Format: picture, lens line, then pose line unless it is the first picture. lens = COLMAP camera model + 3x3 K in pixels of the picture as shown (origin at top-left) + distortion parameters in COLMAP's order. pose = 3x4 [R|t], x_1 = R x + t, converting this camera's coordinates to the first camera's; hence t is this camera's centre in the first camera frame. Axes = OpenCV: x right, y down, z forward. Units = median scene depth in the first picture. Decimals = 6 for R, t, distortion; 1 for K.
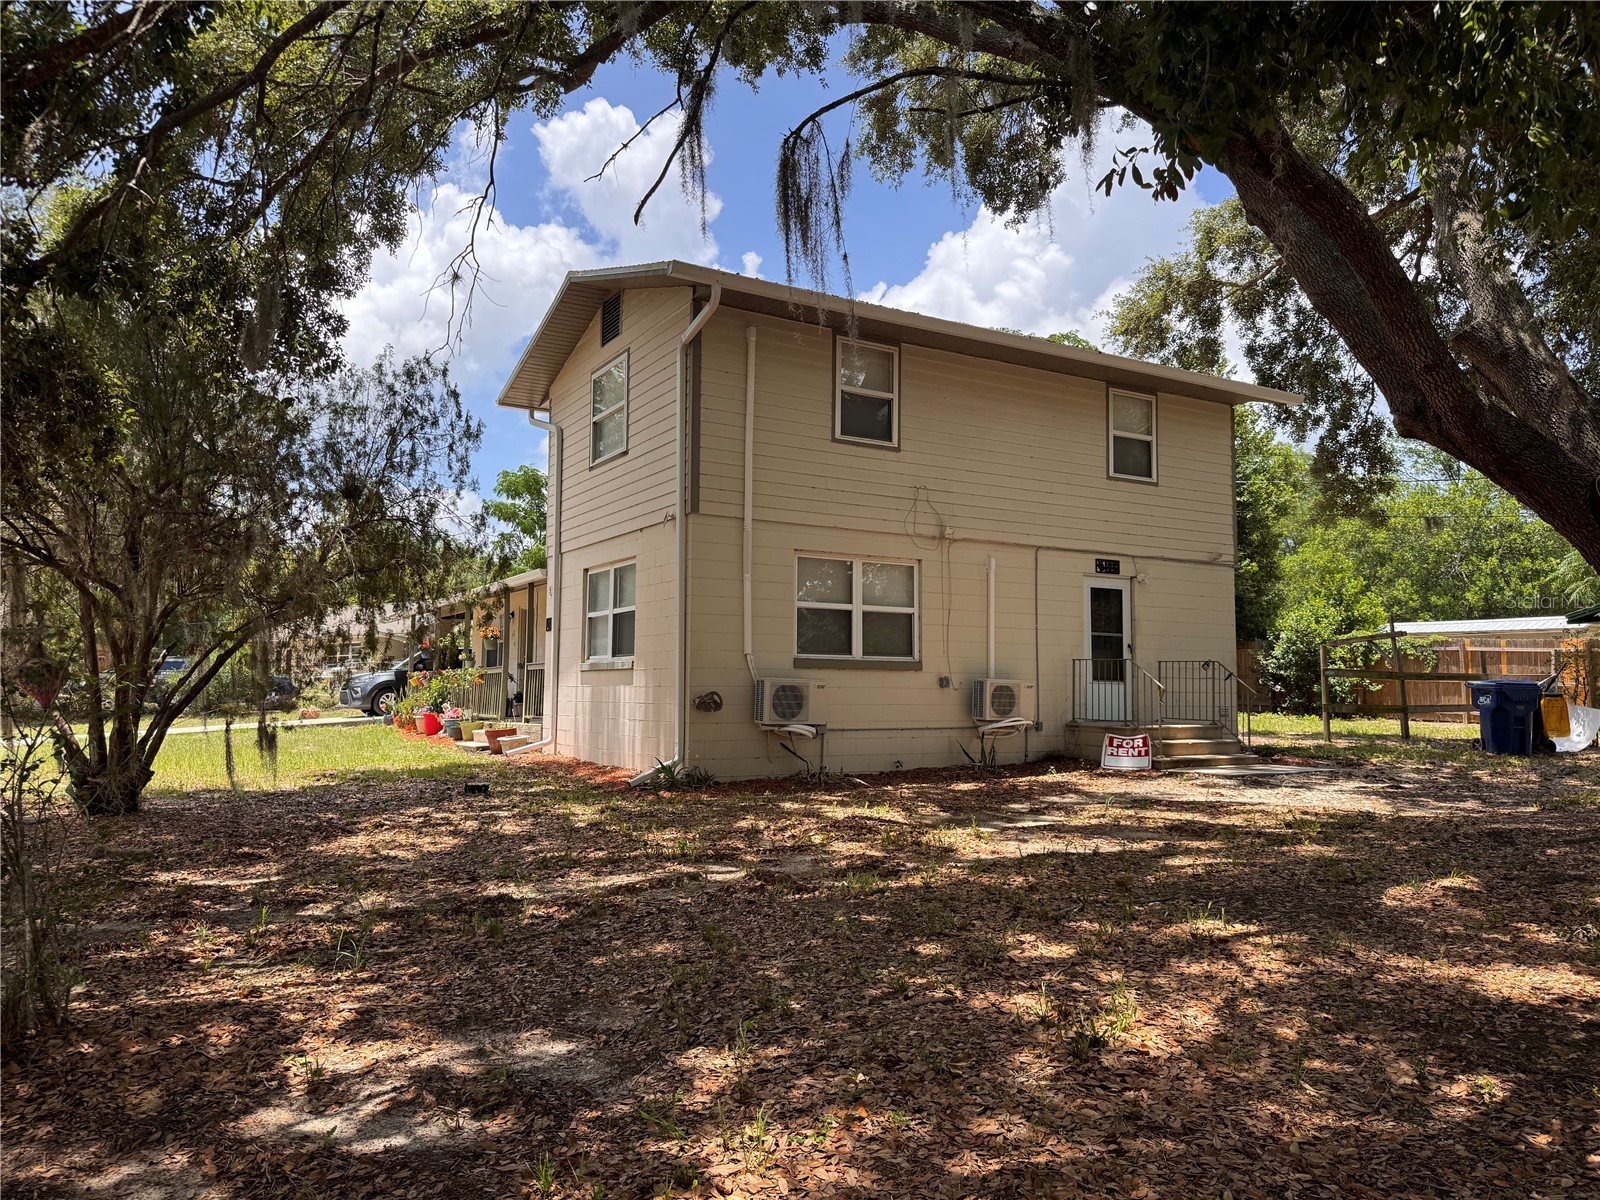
lens RADIAL K [[1112.5, 0, 800.0], [0, 1112.5, 600.0], [0, 0, 1]] dist [0.232021, 0.000101]
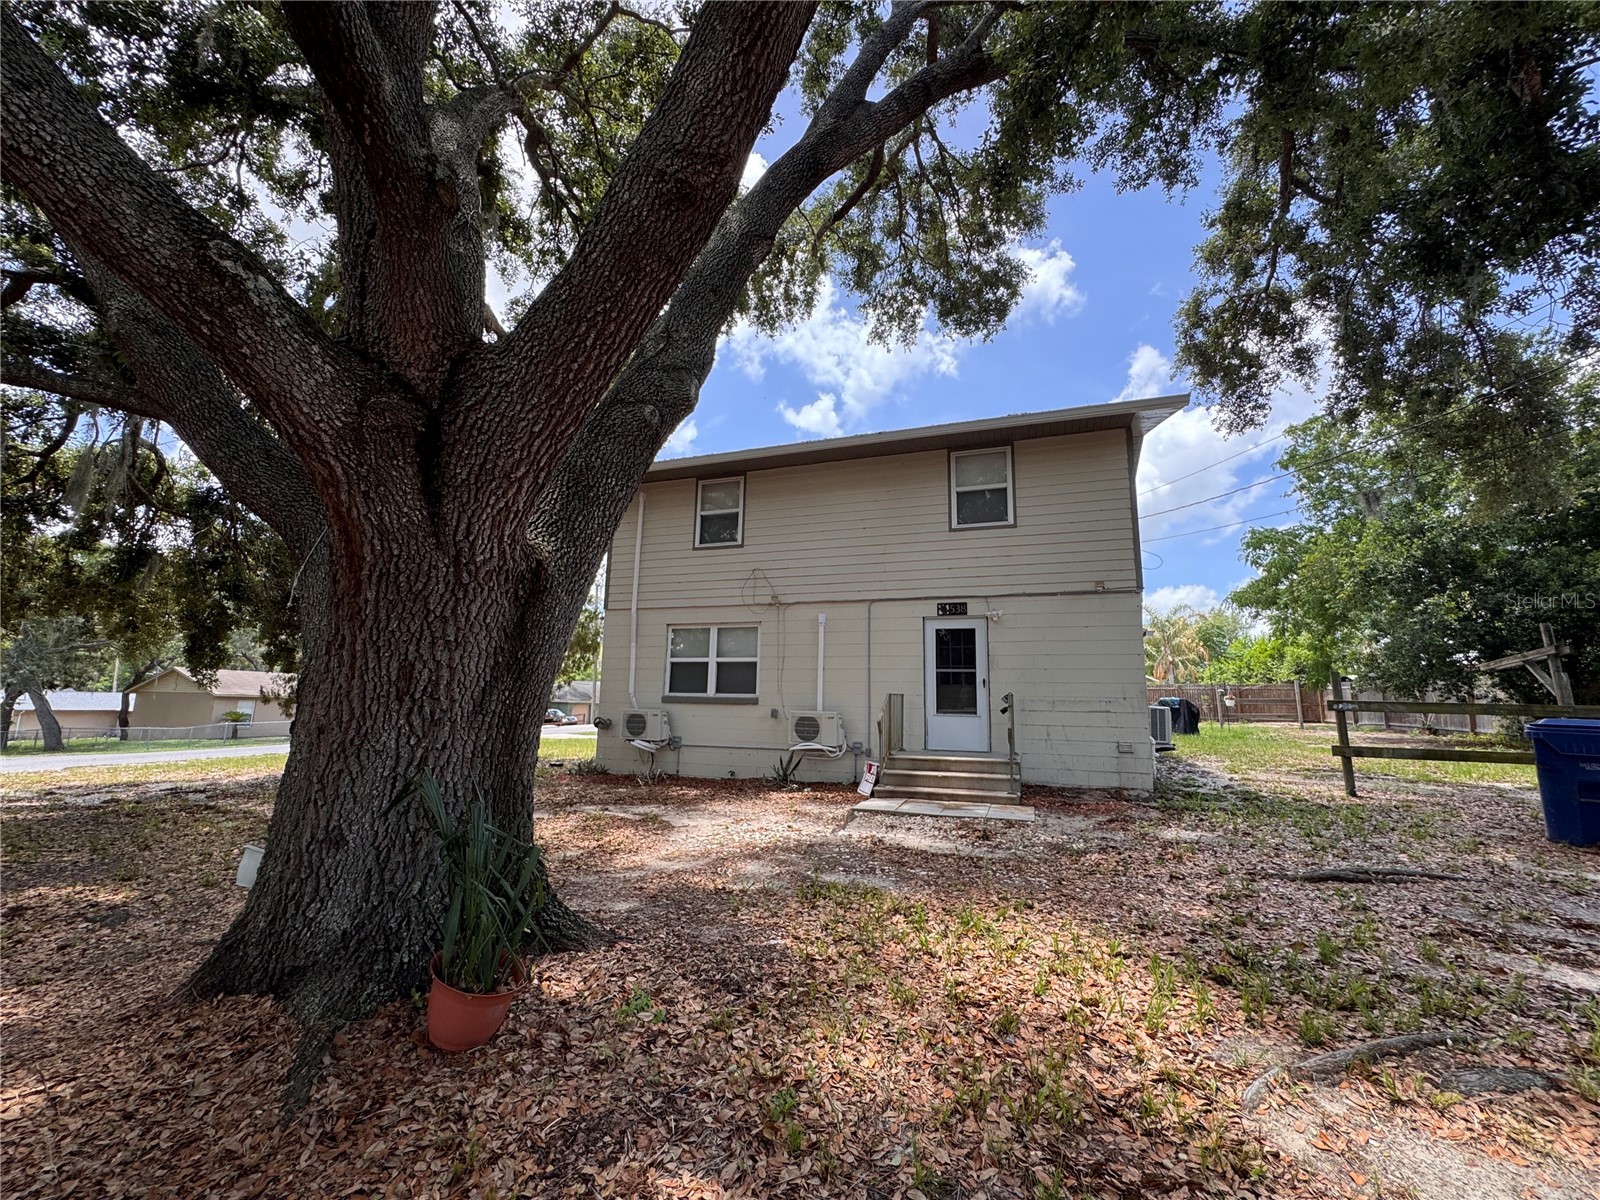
lens RADIAL K [[639.3, 0, 798.6], [0, 639.3, 600.3], [0, 0, 1]] dist [-0.004316, 0.000569]
pose [[0.621317, -0.117030, -0.774771, 0.714720], [0.050080, 0.992693, -0.109787, 0.024545], [0.781958, 0.029412, 0.622637, 0.533237]]
